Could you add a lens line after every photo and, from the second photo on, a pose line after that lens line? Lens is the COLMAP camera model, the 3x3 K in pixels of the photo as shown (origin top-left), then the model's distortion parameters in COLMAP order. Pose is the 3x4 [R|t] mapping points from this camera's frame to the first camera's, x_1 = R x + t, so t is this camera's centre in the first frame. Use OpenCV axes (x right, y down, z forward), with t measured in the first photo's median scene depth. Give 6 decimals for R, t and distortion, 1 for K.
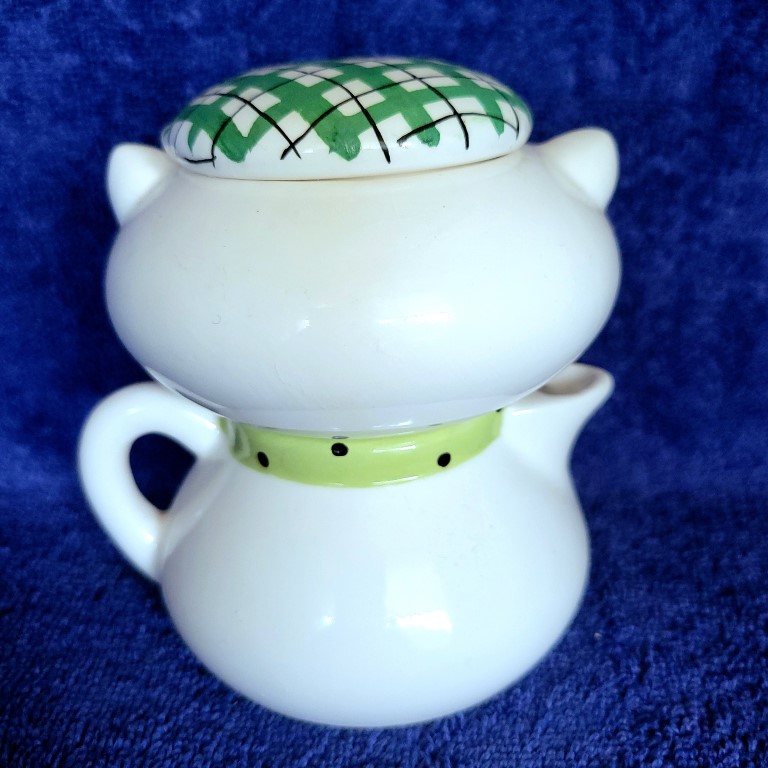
lens RADIAL K [[815.0, 0, 401.9], [0, 815.0, 389.4], [0, 0, 1]] dist [-0.008471, 0.000000]
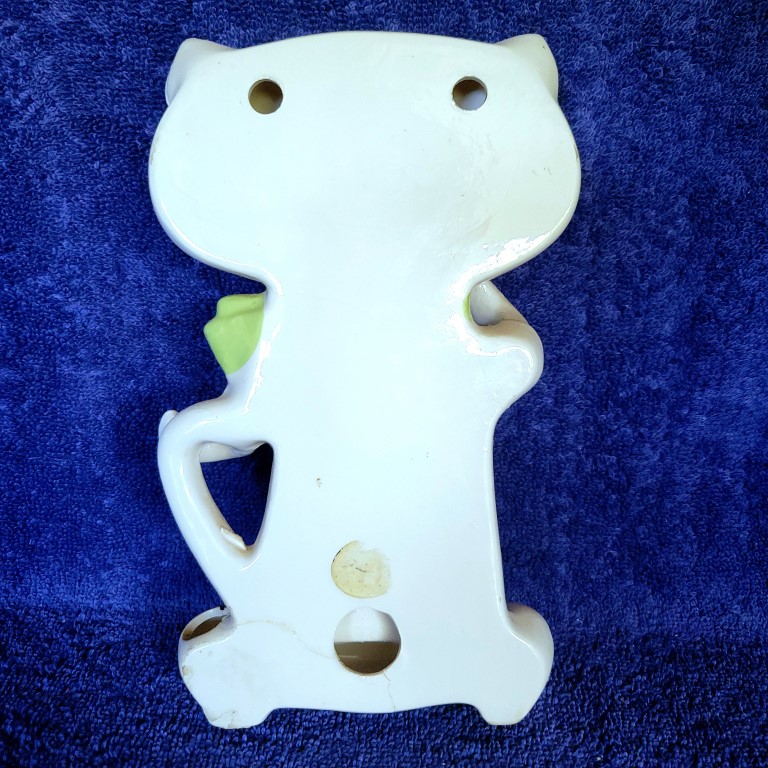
lens RADIAL K [[756.1, 0, 389.9], [0, 756.1, 388.9], [0, 0, 1]] dist [-0.008432, 0.000000]
pose [[0.999173, 0.038530, -0.012980, -0.094568], [-0.039613, 0.994463, -0.097338, -0.145710], [0.009158, 0.097772, 0.995167, -0.239401]]
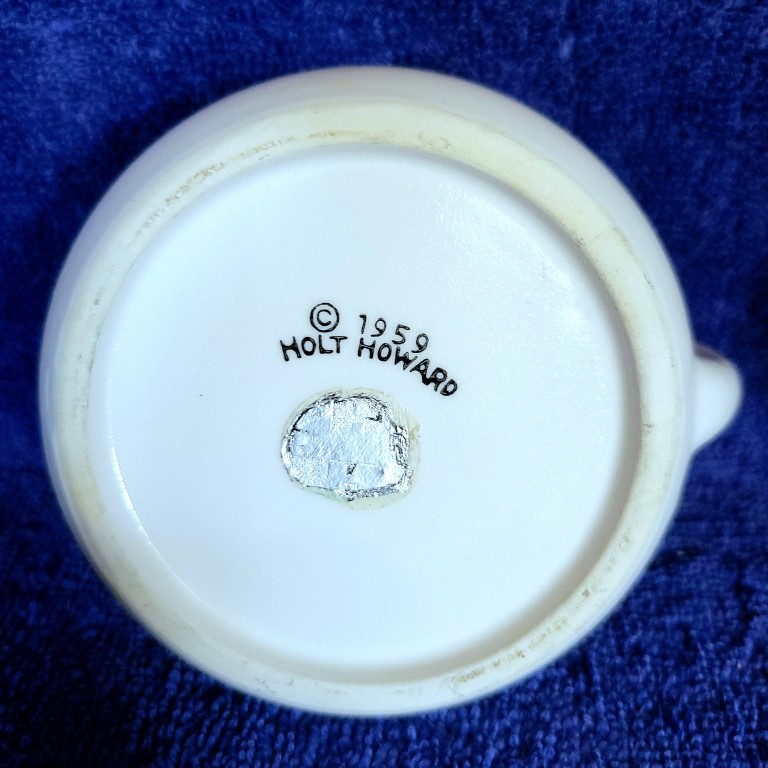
lens RADIAL K [[835.5, 0, 384.2], [0, 835.5, 358.8], [0, 0, 1]] dist [-0.045606, 0.000000]
pose [[0.996658, 0.029345, -0.076235, -0.287411], [-0.016898, 0.987125, 0.159057, -0.112726], [0.079921, -0.157237, 0.984322, 0.347285]]
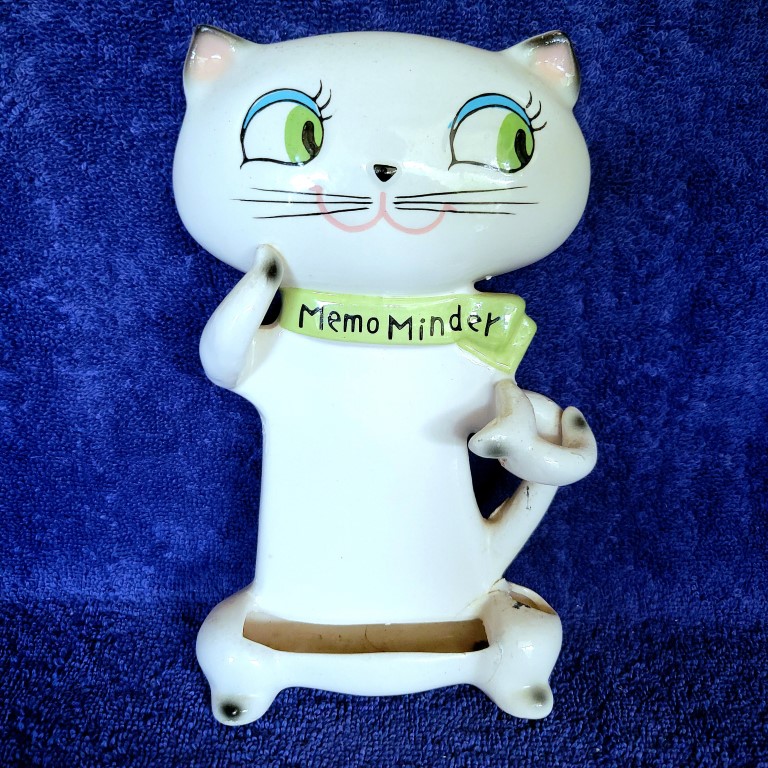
lens RADIAL K [[756.1, 0, 377.6], [0, 756.1, 384.4], [0, 0, 1]] dist [-0.008432, 0.000000]
pose [[0.999196, 0.018123, -0.035756, -0.077913], [-0.019793, 0.998703, -0.046915, -0.209817], [0.034859, 0.047585, 0.998259, -0.238827]]
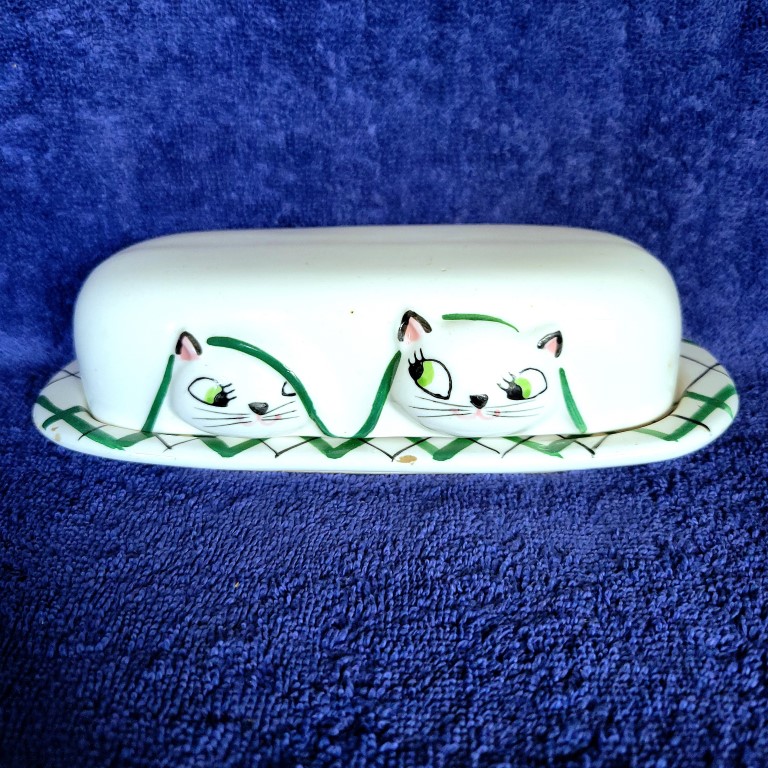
lens RADIAL K [[756.1, 0, 385.0], [0, 756.1, 390.7], [0, 0, 1]] dist [-0.008432, 0.000000]
pose [[0.998089, 0.014006, -0.060178, -0.082702], [-0.011142, 0.998801, 0.047670, 0.120895], [0.060774, -0.046908, 0.997049, -0.207836]]
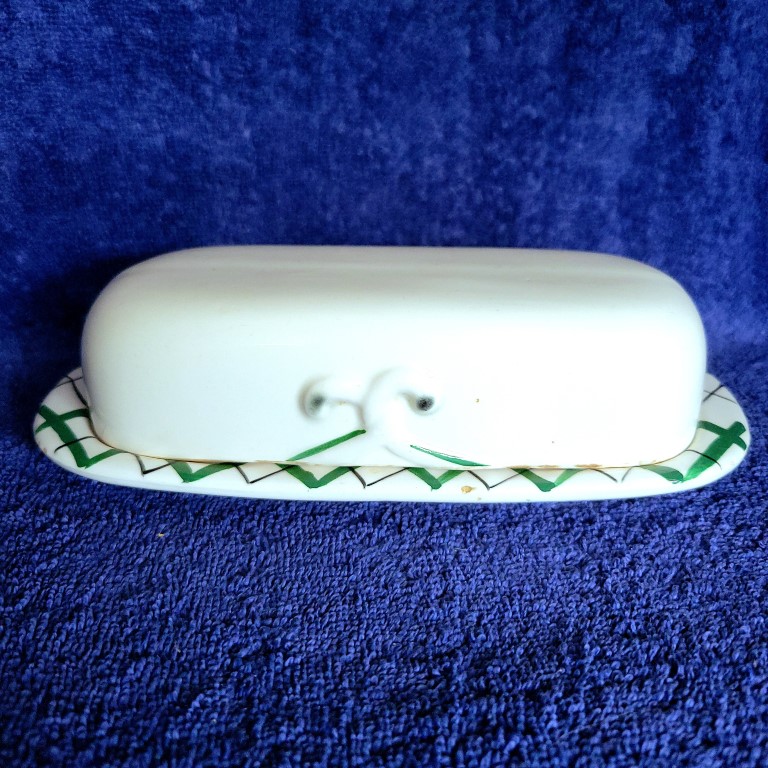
lens RADIAL K [[756.1, 0, 377.7], [0, 756.1, 383.7], [0, 0, 1]] dist [-0.008432, 0.000000]
pose [[0.995275, -0.033013, 0.091306, -0.091399], [0.029975, 0.998957, 0.034448, 0.160514], [-0.092348, -0.031548, 0.995227, -0.333483]]
